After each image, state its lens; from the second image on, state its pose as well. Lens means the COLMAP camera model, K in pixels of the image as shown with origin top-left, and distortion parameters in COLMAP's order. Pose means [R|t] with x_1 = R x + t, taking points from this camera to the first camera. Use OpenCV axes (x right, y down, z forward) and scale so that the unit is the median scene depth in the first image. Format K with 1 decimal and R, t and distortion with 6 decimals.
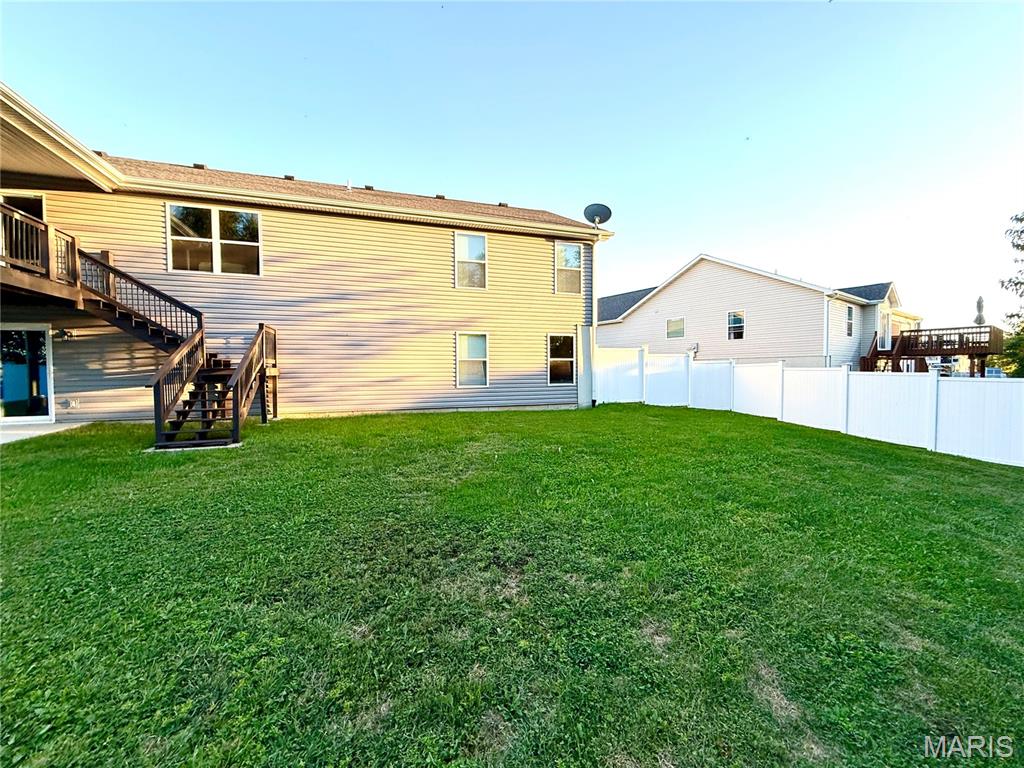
lens RADIAL K [[407.6, 0, 507.7], [0, 407.6, 385.0], [0, 0, 1]] dist [-0.003690, 0.001529]
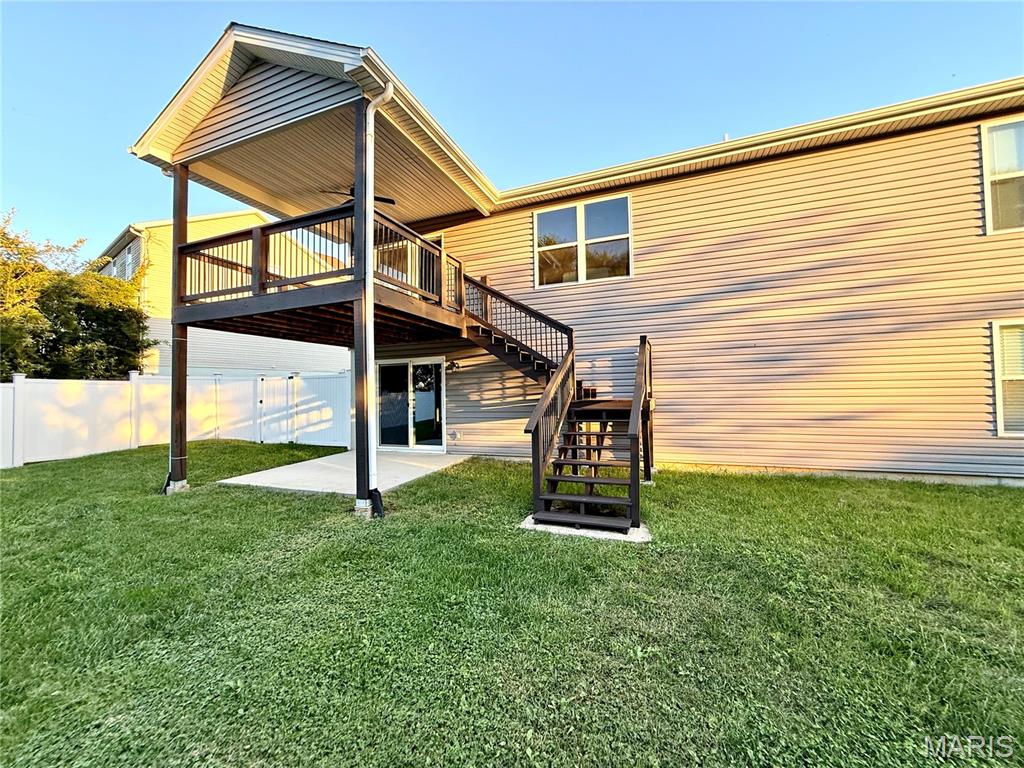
lens RADIAL K [[407.6, 0, 510.4], [0, 407.6, 379.1], [0, 0, 1]] dist [-0.003690, 0.001529]
pose [[0.762166, -0.027491, -0.646797, -0.330837], [-0.009238, 0.998534, -0.053327, -0.038925], [0.647315, 0.046619, 0.760795, 0.324435]]
